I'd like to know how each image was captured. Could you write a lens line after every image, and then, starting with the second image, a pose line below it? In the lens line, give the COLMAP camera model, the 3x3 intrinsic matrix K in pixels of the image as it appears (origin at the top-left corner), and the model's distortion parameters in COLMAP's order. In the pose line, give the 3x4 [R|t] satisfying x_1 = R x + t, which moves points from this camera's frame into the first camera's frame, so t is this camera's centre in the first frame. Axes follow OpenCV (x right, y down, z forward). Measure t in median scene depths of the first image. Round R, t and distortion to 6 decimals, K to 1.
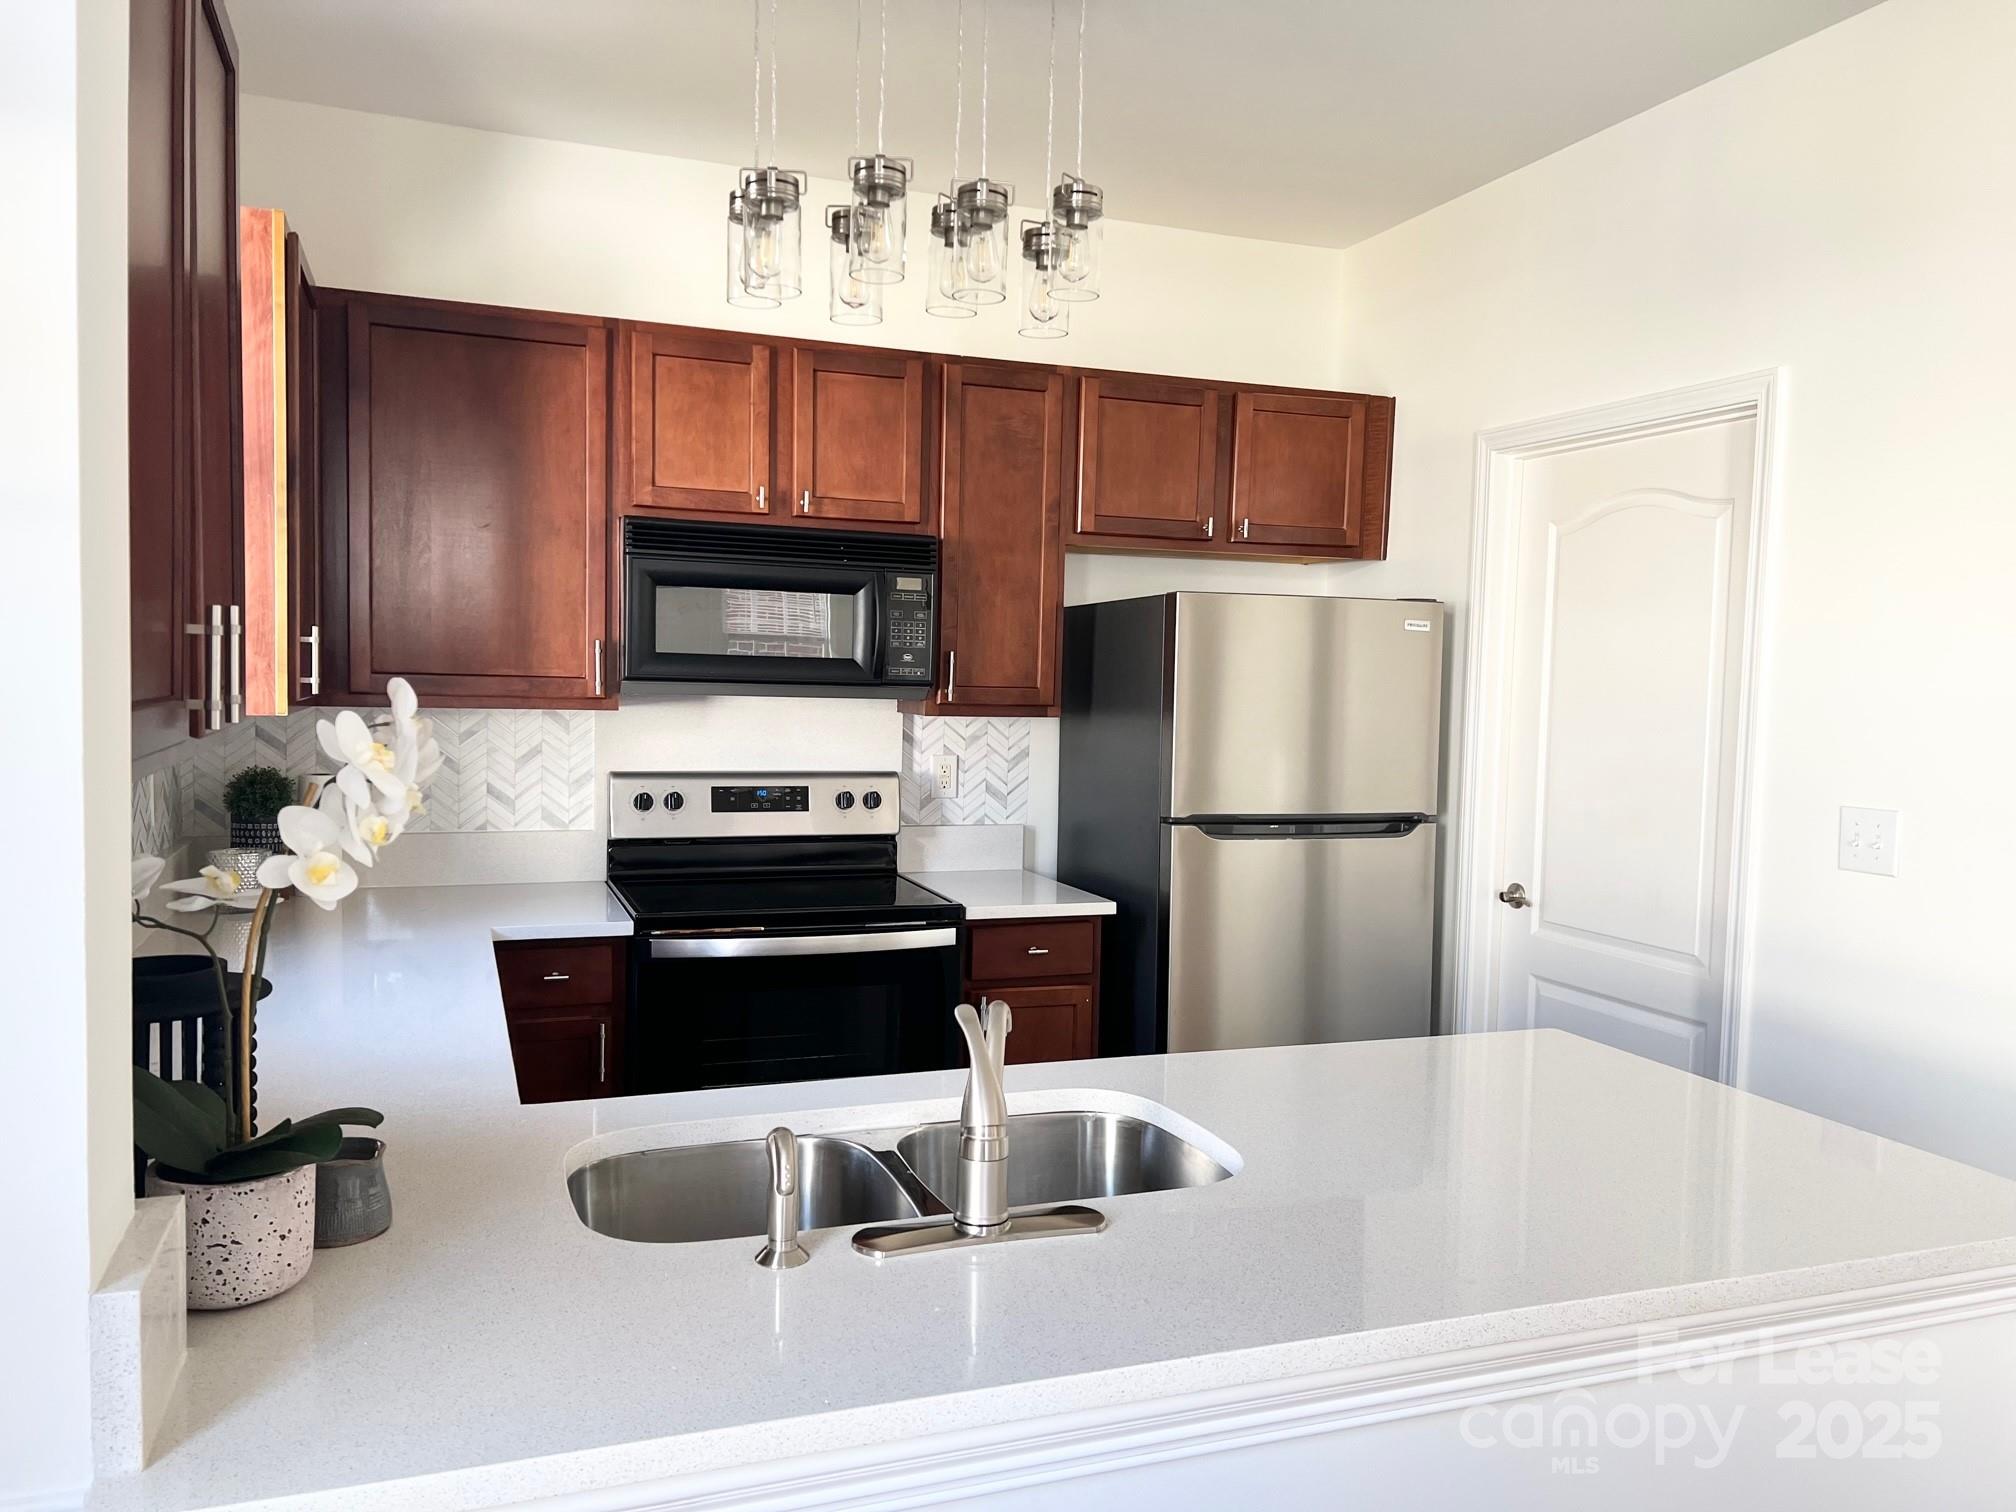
lens RADIAL K [[1501.9, 0, 999.1], [0, 1501.9, 746.1], [0, 0, 1]] dist [0.086967, -0.139200]
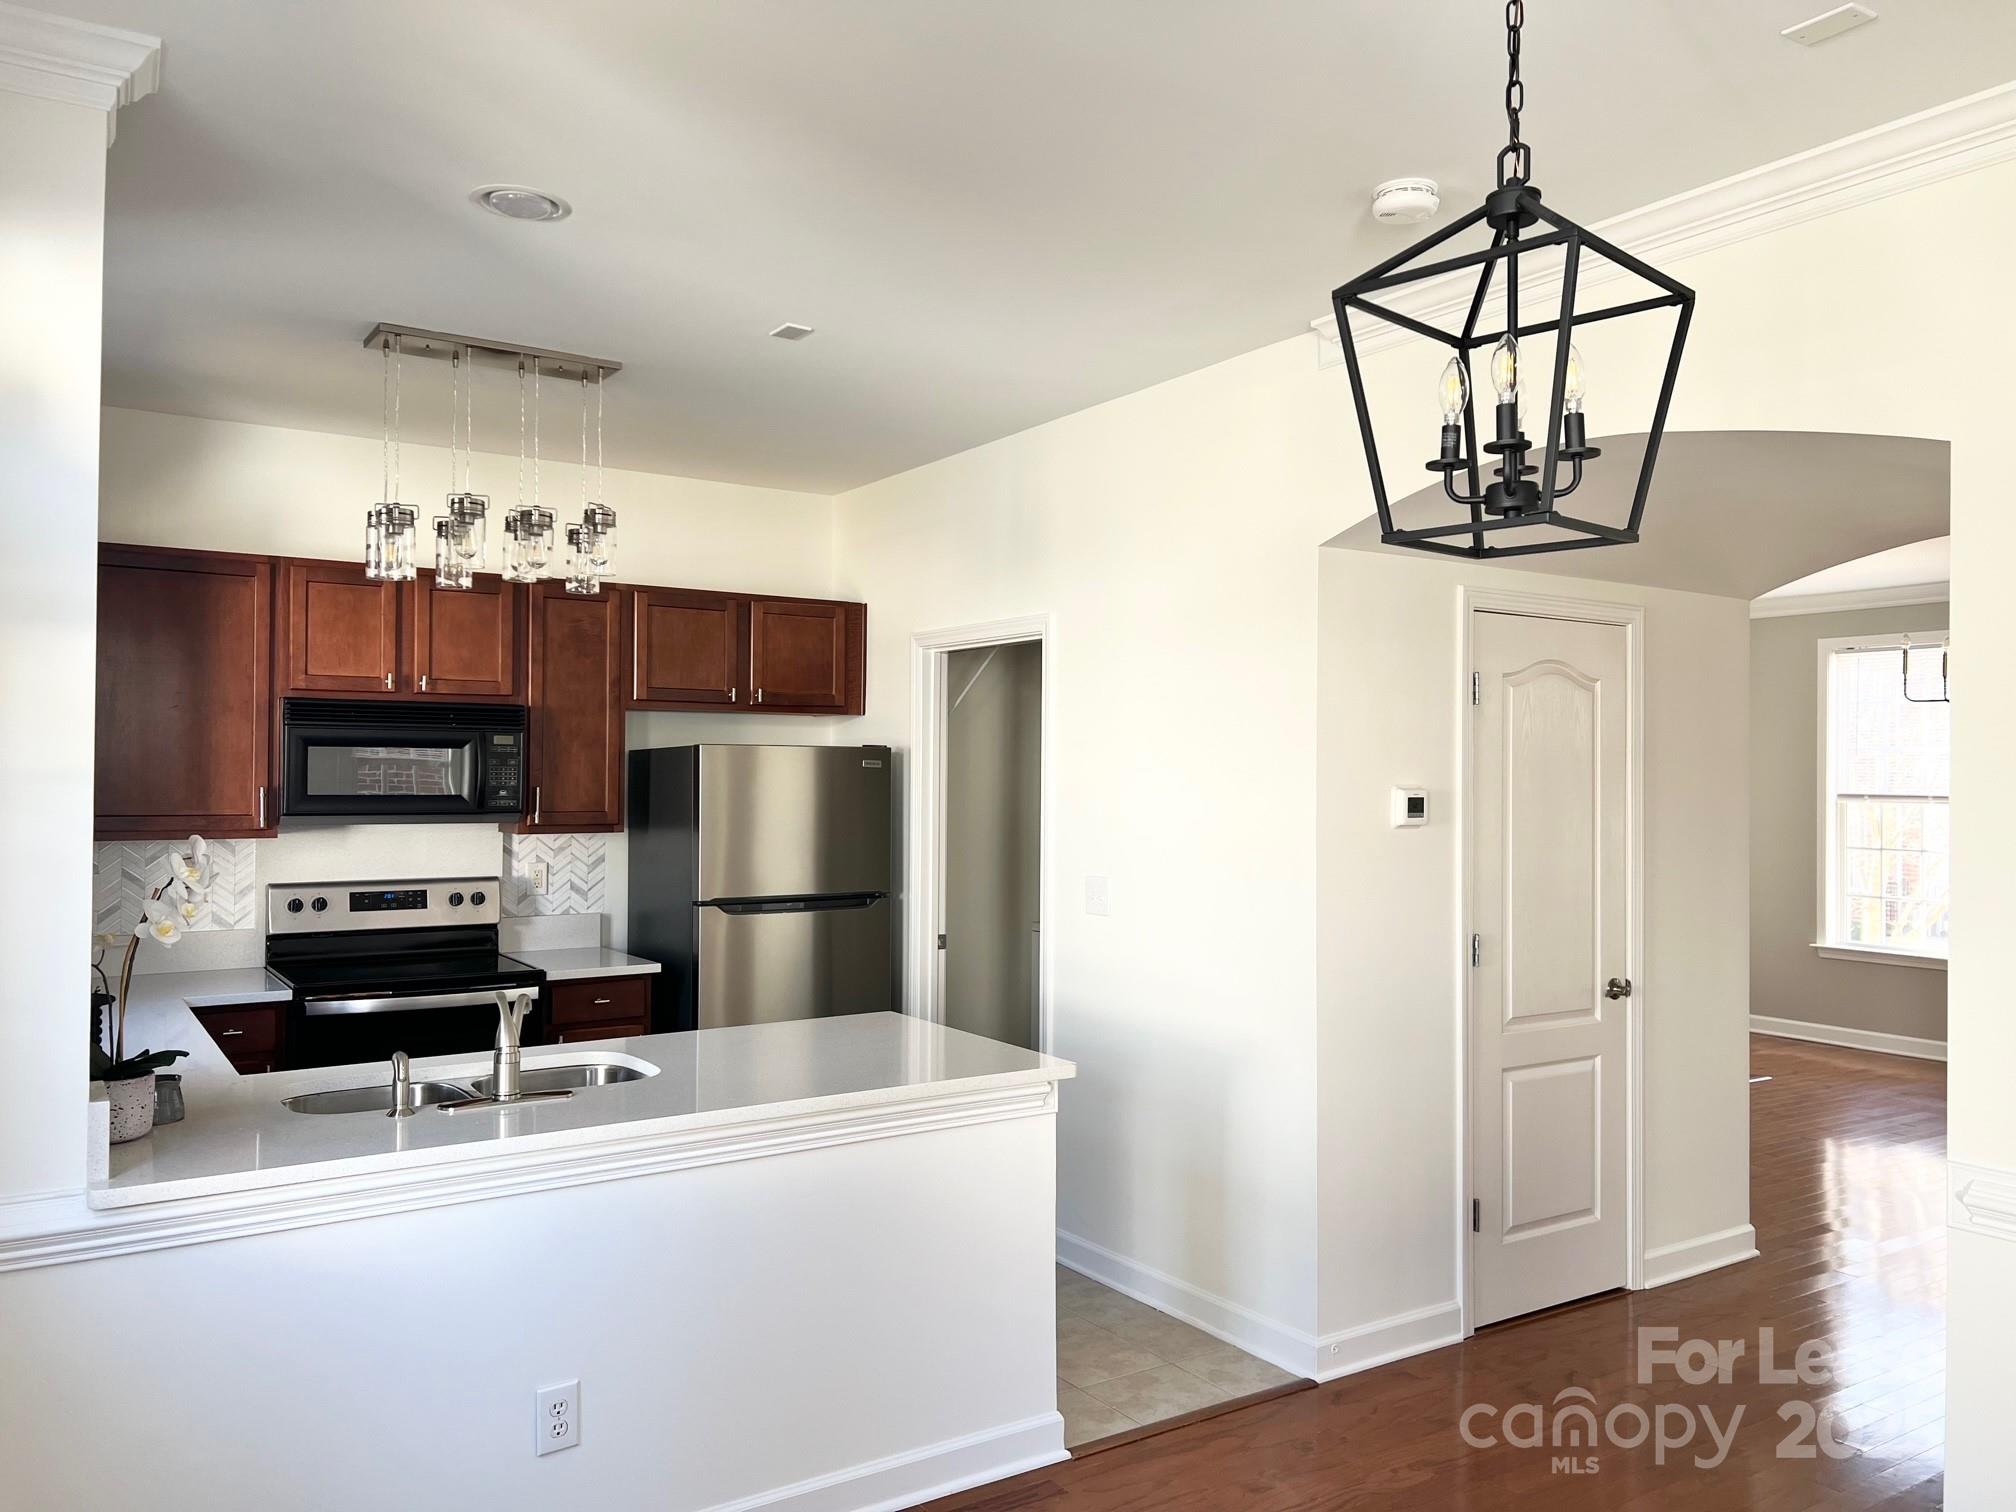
lens RADIAL K [[1501.9, 0, 999.1], [0, 1501.9, 746.1], [0, 0, 1]] dist [0.086967, -0.139200]
pose [[0.974684, -0.013489, 0.223178, 0.073849], [0.028278, 0.997600, -0.063205, -0.001230], [-0.221790, 0.067916, 0.972726, -0.461618]]
